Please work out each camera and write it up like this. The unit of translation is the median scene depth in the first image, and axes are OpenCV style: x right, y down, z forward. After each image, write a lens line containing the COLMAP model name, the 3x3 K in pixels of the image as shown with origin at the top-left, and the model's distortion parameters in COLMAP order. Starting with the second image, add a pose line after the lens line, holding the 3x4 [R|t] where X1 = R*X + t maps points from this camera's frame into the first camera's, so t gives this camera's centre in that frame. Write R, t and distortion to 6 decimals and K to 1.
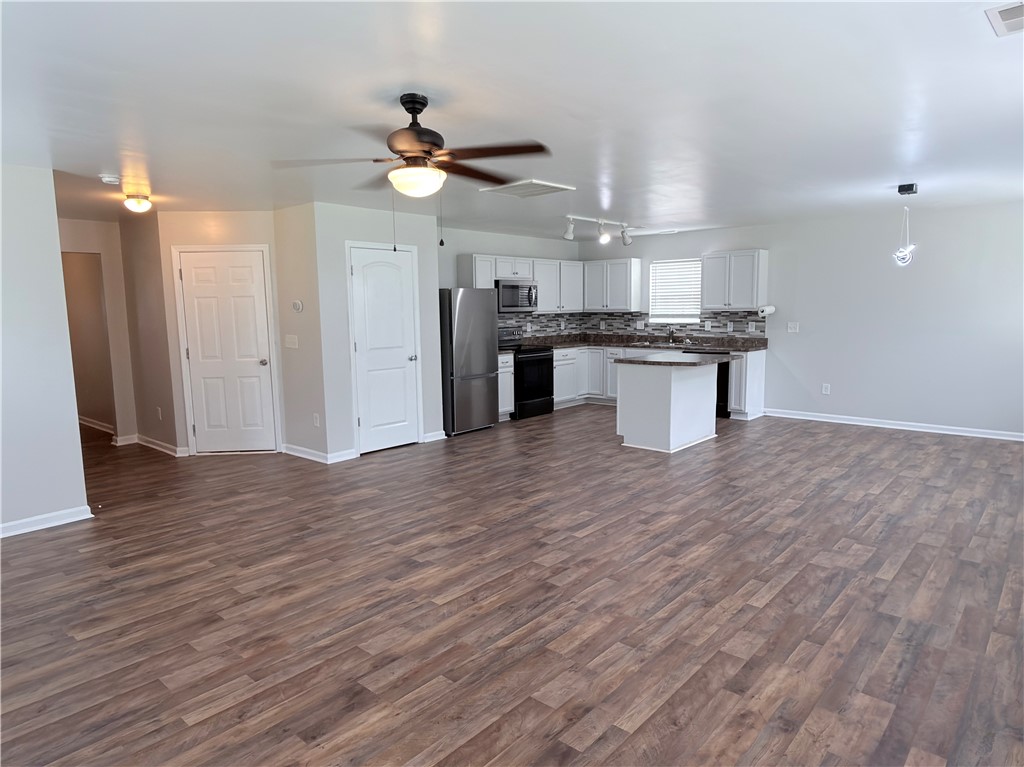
lens RADIAL K [[638.1, 0, 512.5], [0, 638.1, 386.3], [0, 0, 1]] dist [0.001420, -0.000316]
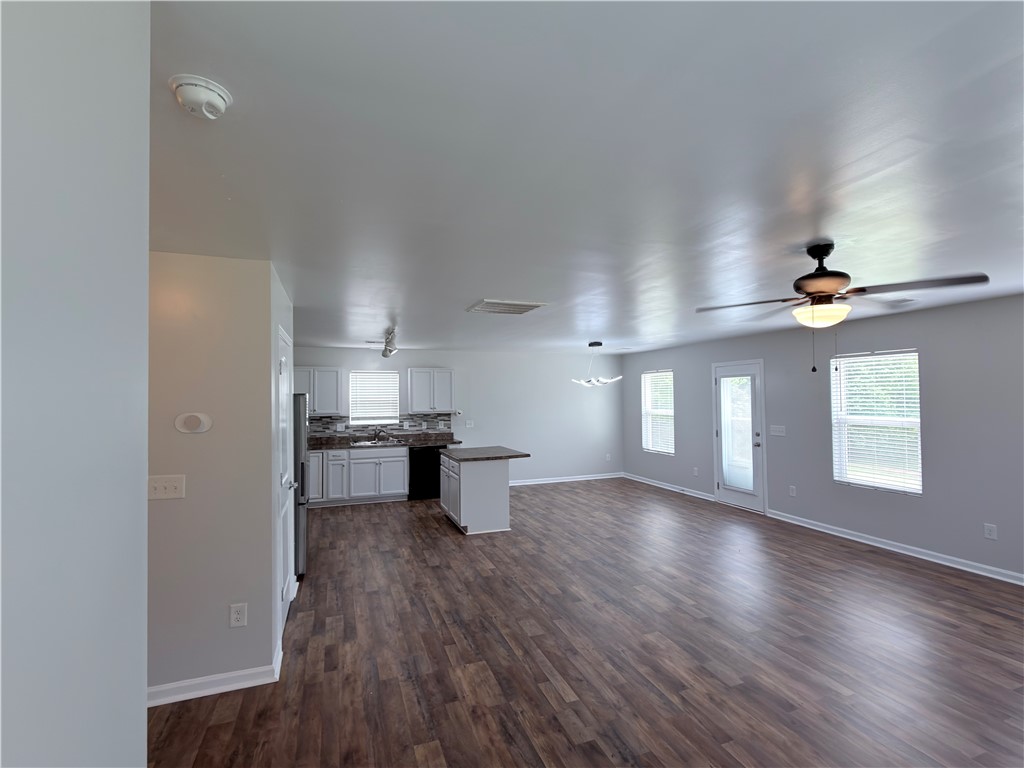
lens RADIAL K [[471.6, 0, 510.2], [0, 471.6, 382.4], [0, 0, 1]] dist [-0.000577, -0.000173]
pose [[0.474515, 0.036522, 0.879490, -0.598686], [0.112347, 0.988455, -0.101662, -0.090376], [-0.873049, 0.147048, 0.464933, 0.564814]]
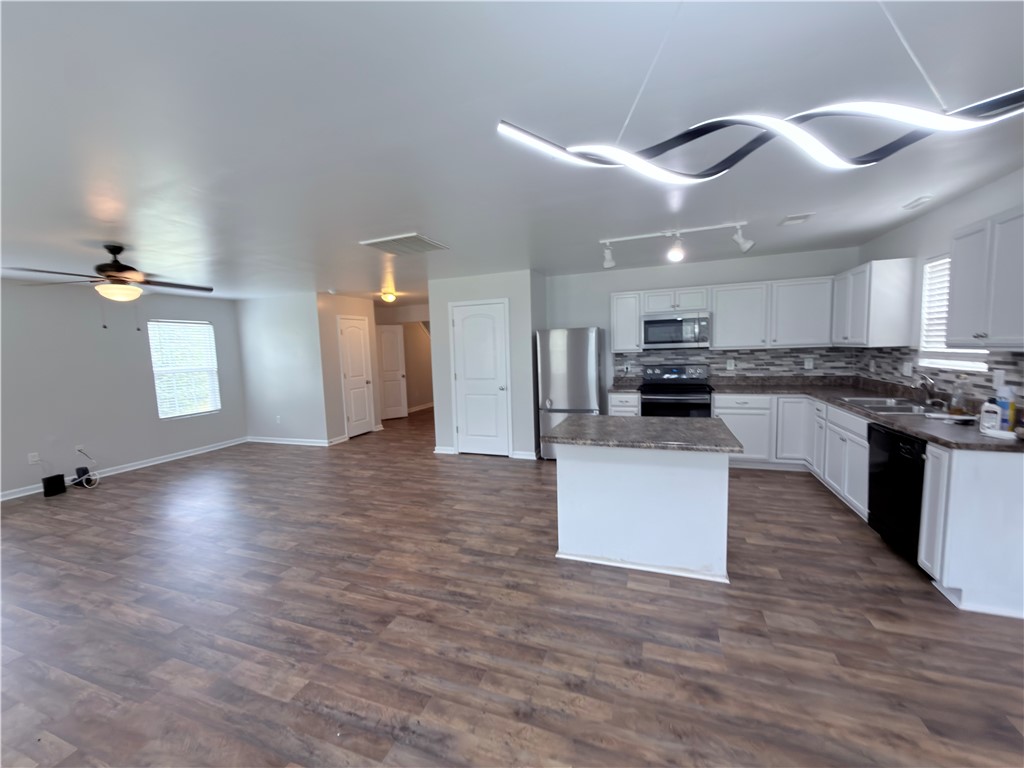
lens RADIAL K [[409.6, 0, 511.4], [0, 409.6, 385.6], [0, 0, 1]] dist [0.002292, 0.000017]
pose [[0.359410, 0.091176, -0.928715, 0.673011], [-0.086626, 0.994178, 0.064079, -0.116017], [0.929150, 0.057420, 0.365216, 0.819326]]
